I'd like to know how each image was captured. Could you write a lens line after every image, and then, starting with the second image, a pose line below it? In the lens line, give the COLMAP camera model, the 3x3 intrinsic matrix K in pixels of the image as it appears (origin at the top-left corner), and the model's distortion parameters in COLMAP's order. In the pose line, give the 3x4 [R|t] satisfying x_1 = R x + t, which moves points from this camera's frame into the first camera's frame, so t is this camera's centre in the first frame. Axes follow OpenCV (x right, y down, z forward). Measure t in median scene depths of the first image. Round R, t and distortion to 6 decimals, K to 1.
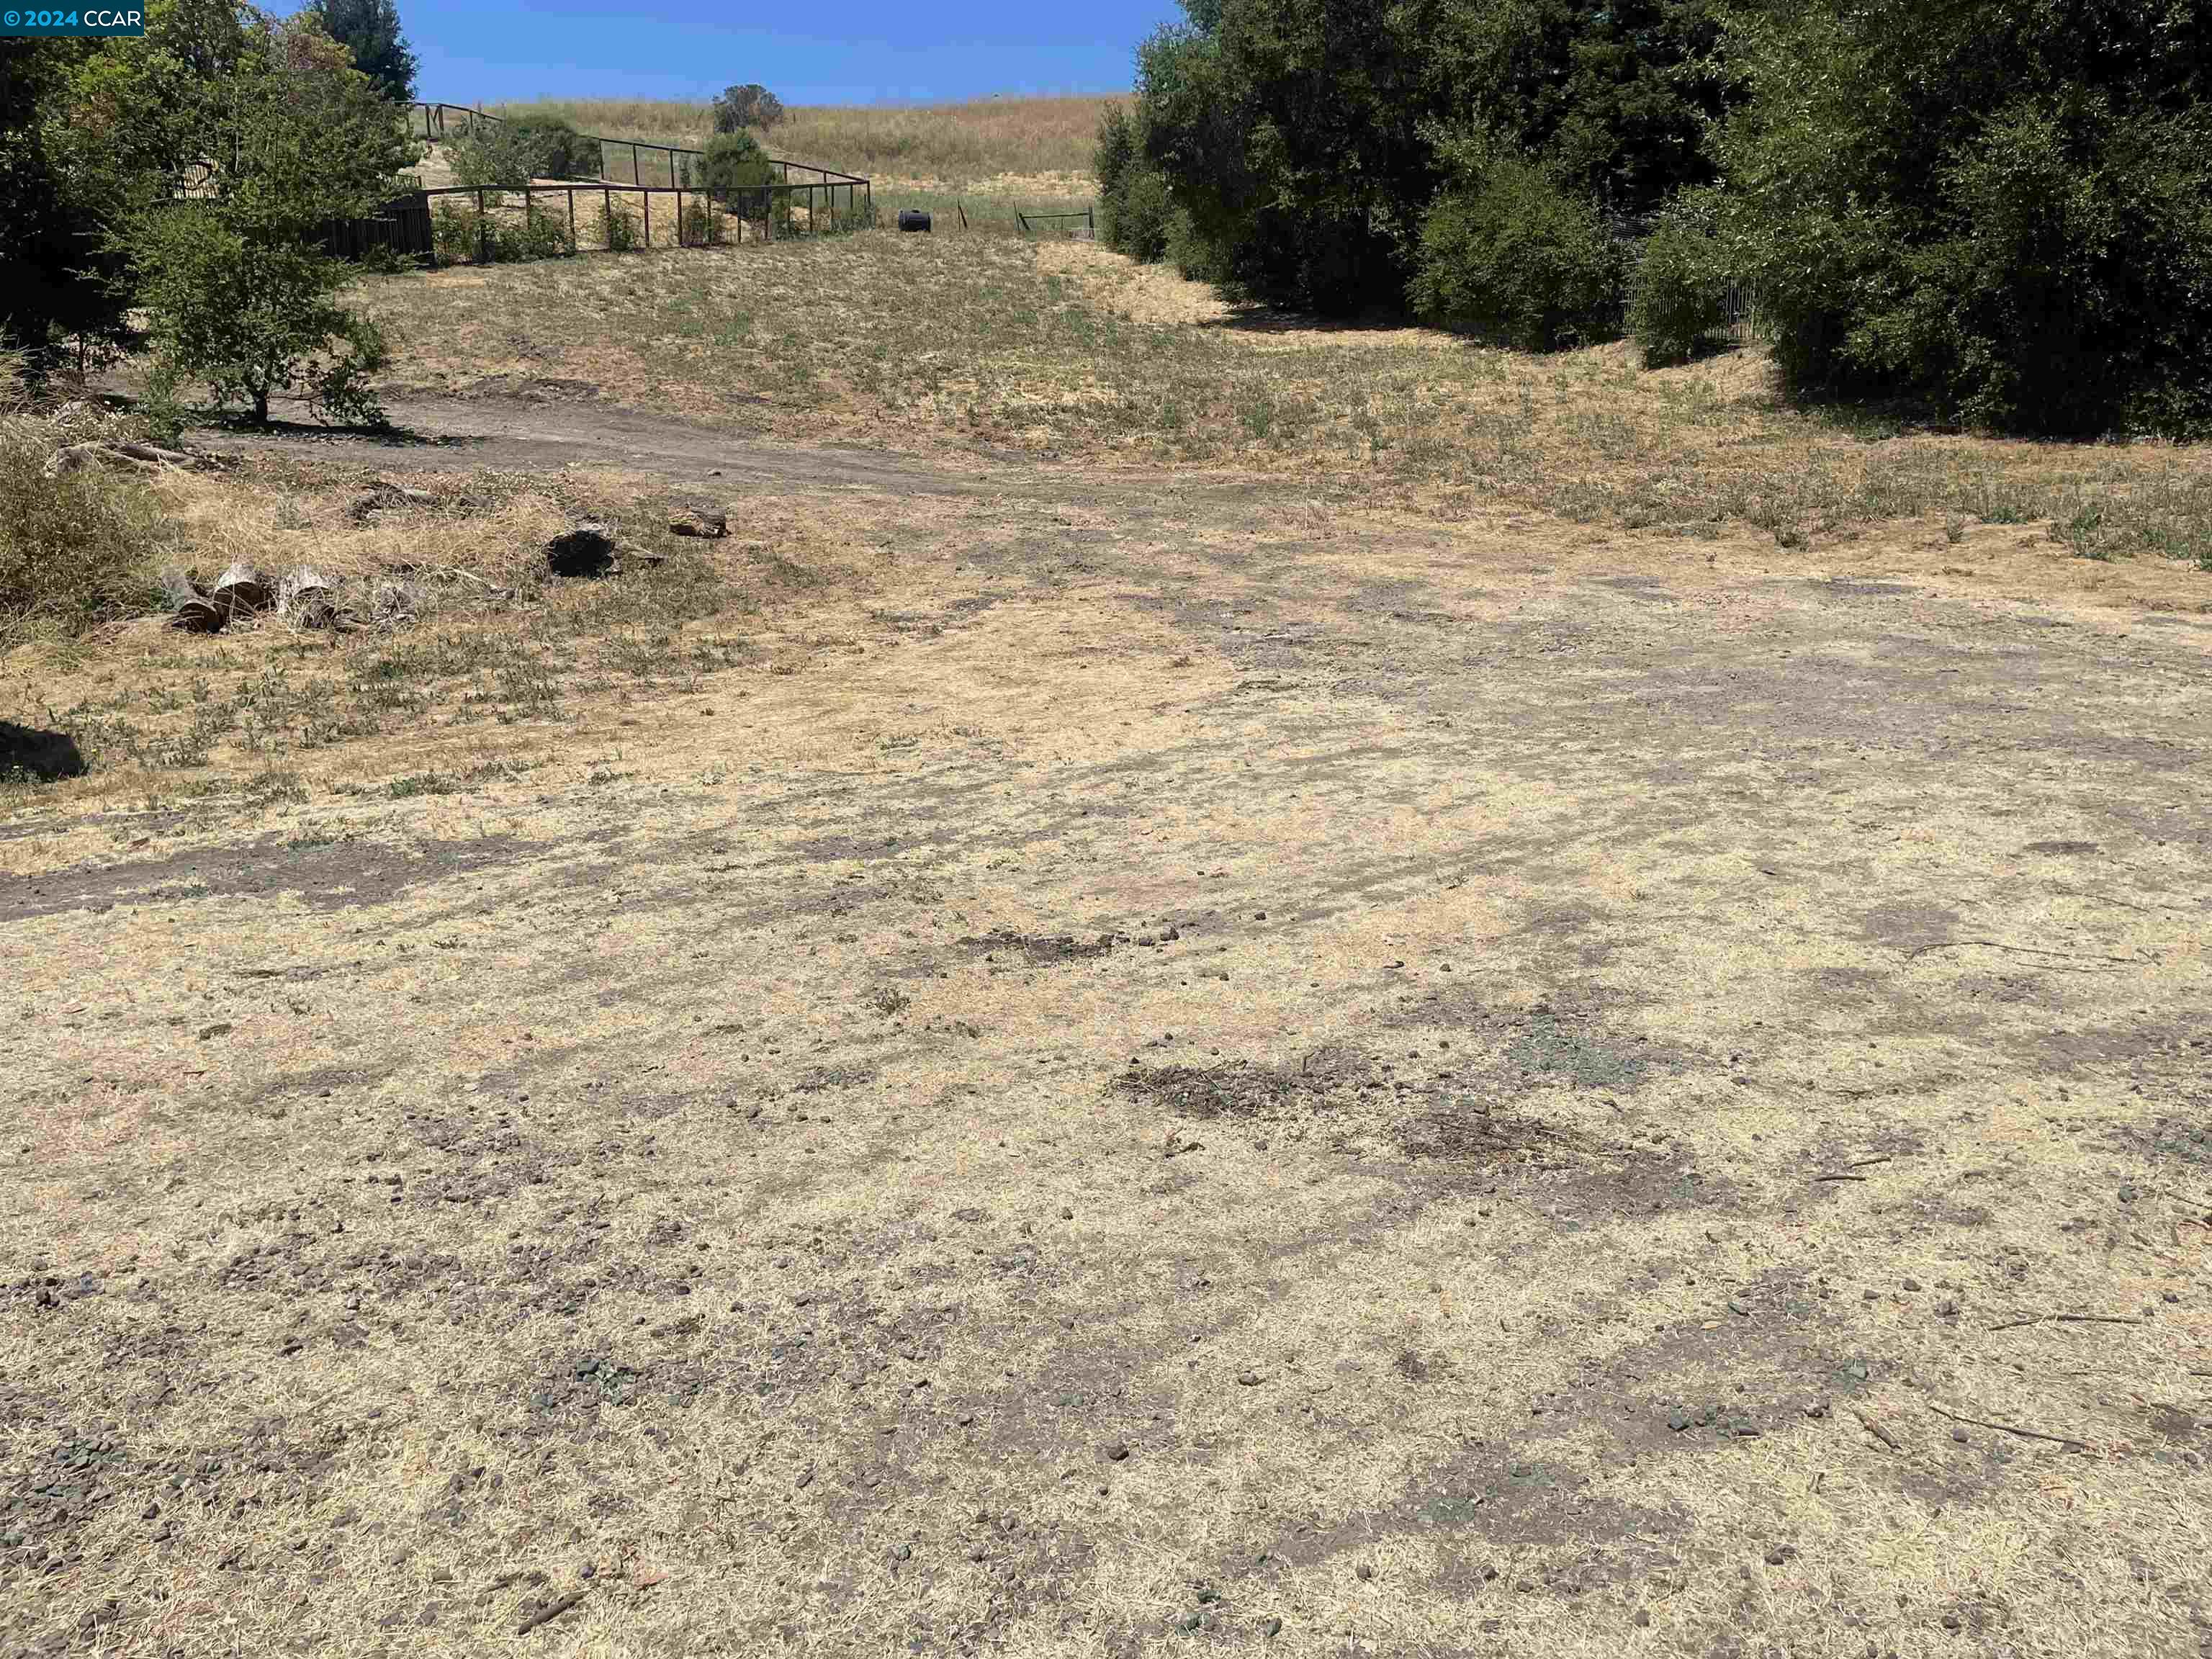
lens RADIAL K [[1781.9, 0, 1116.4], [0, 1781.9, 810.2], [0, 0, 1]] dist [0.086549, -0.074092]
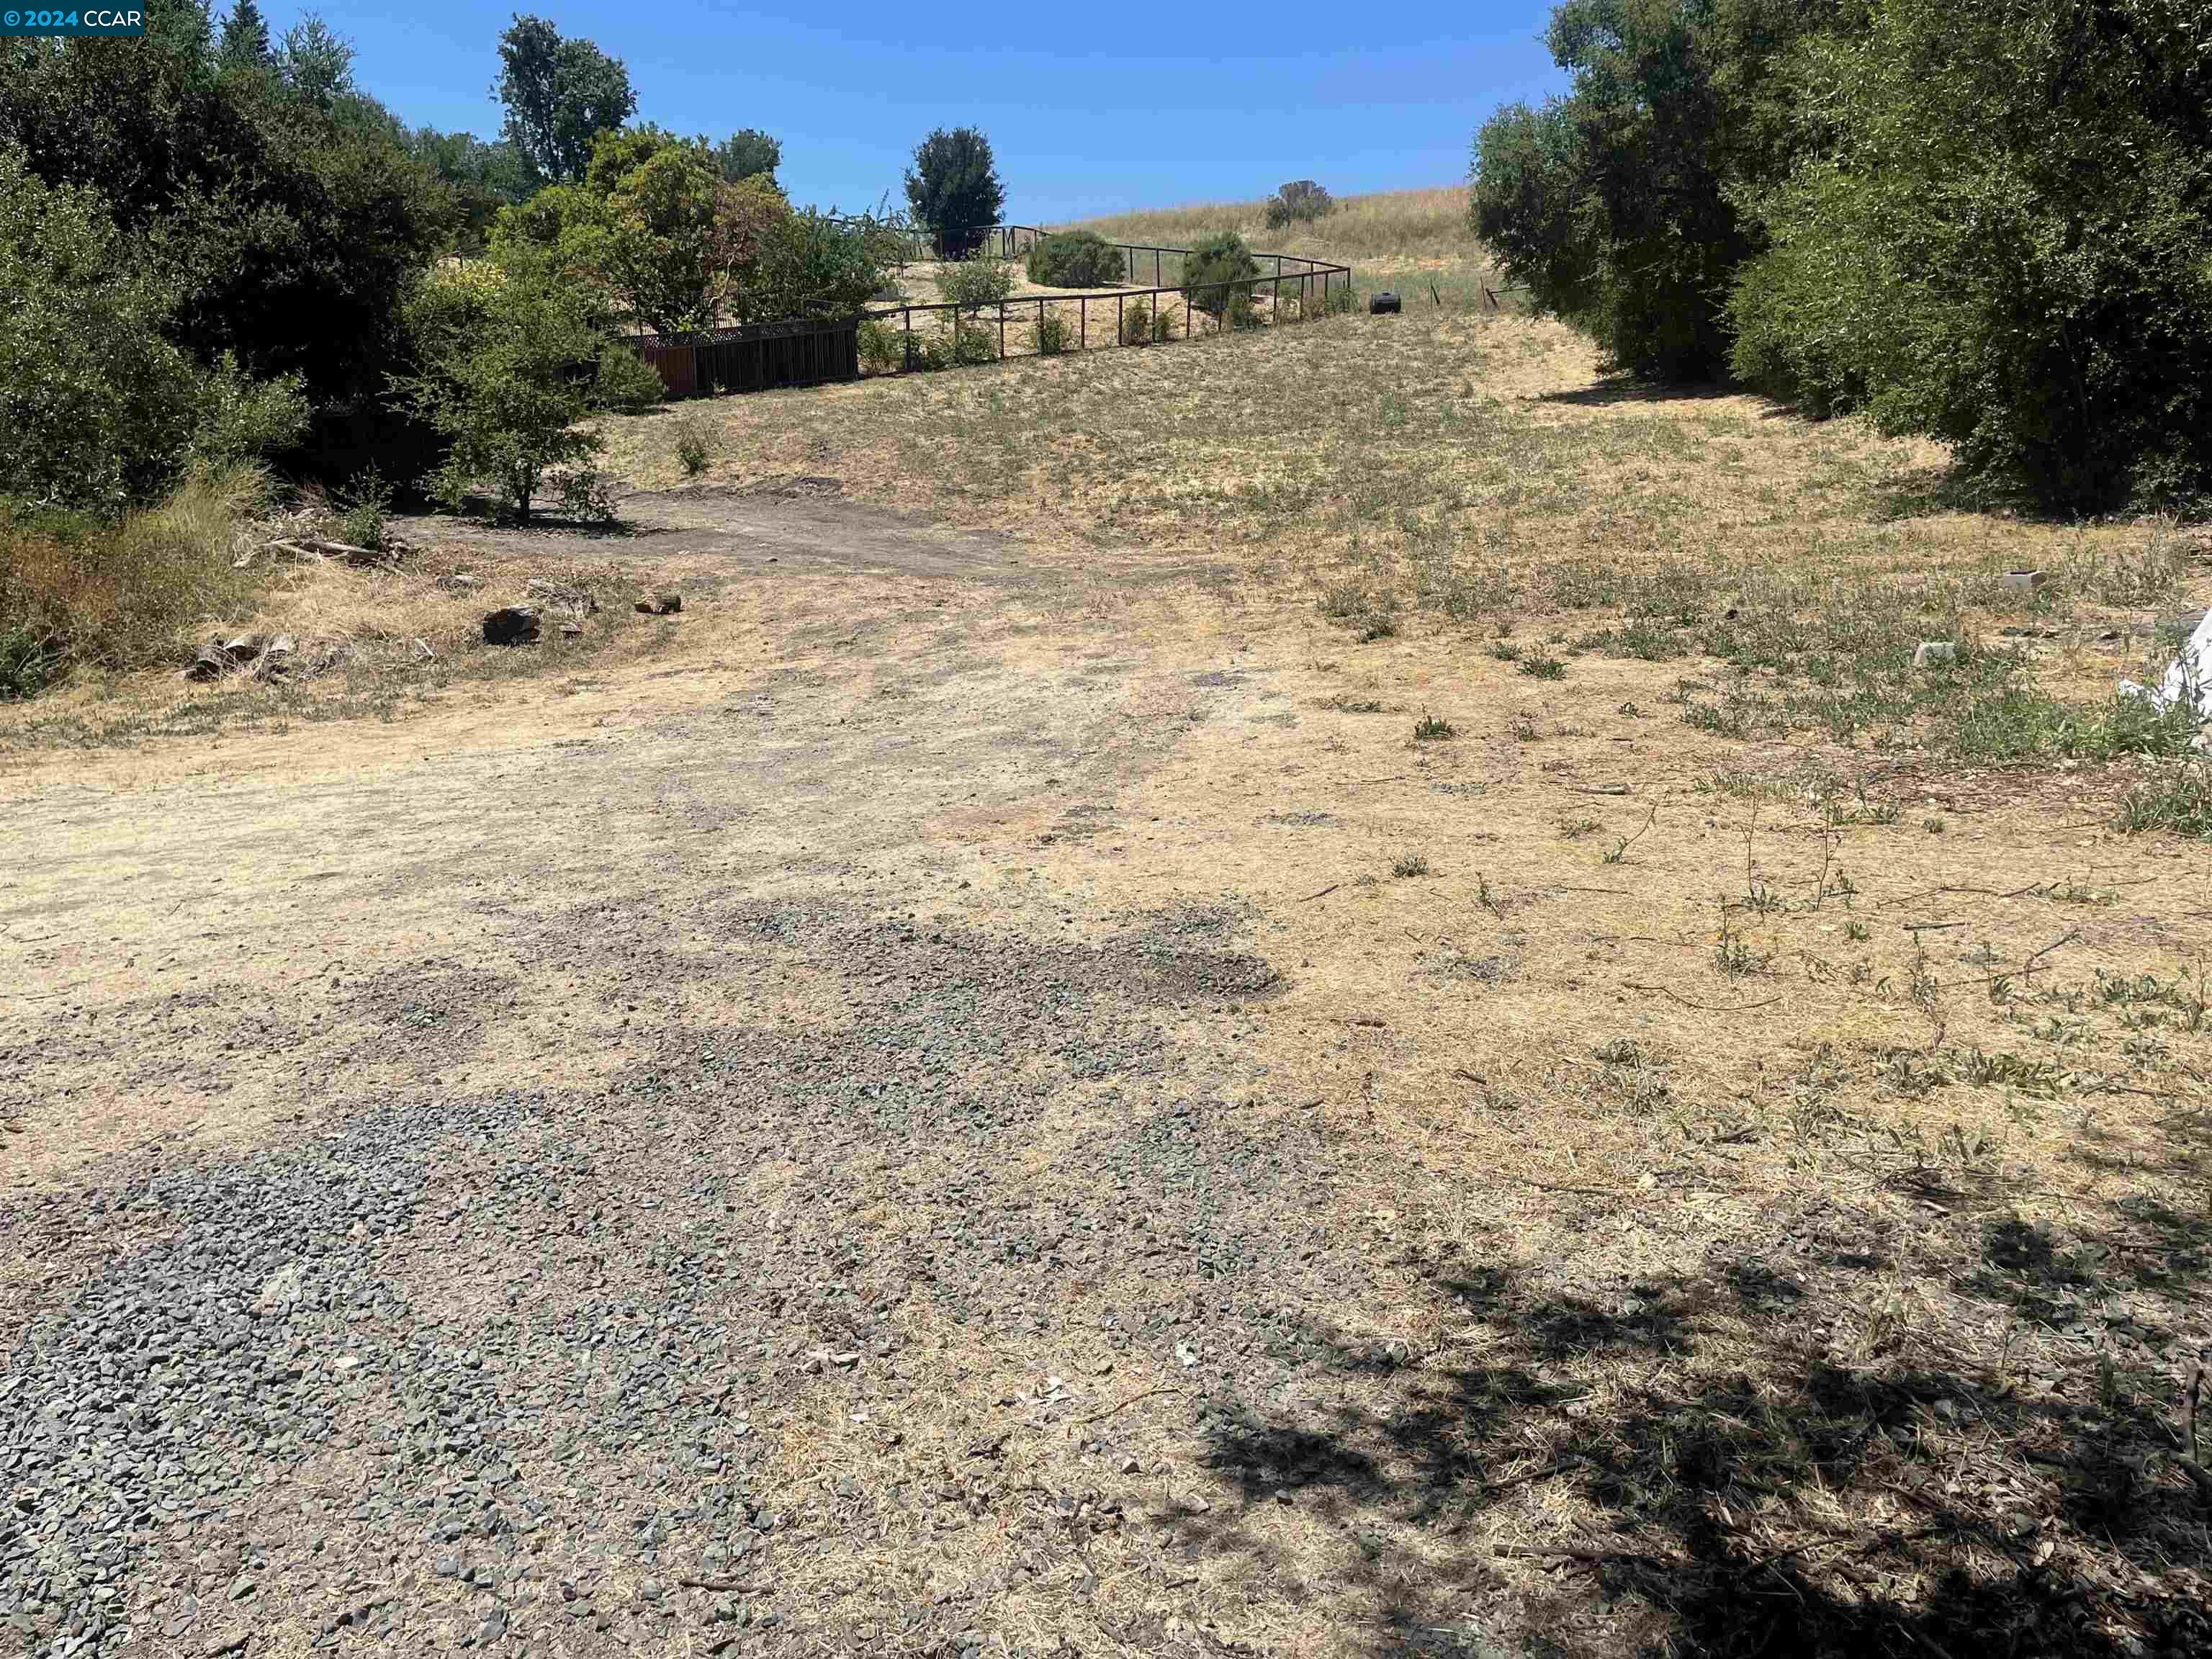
lens RADIAL K [[1781.9, 0, 1092.4], [0, 1781.9, 833.1], [0, 0, 1]] dist [0.086549, -0.074092]
pose [[0.922613, 0.057045, -0.381485, 0.223684], [-0.066790, 0.997691, -0.012342, -0.004294], [0.379900, 0.036866, 0.924293, 0.000633]]
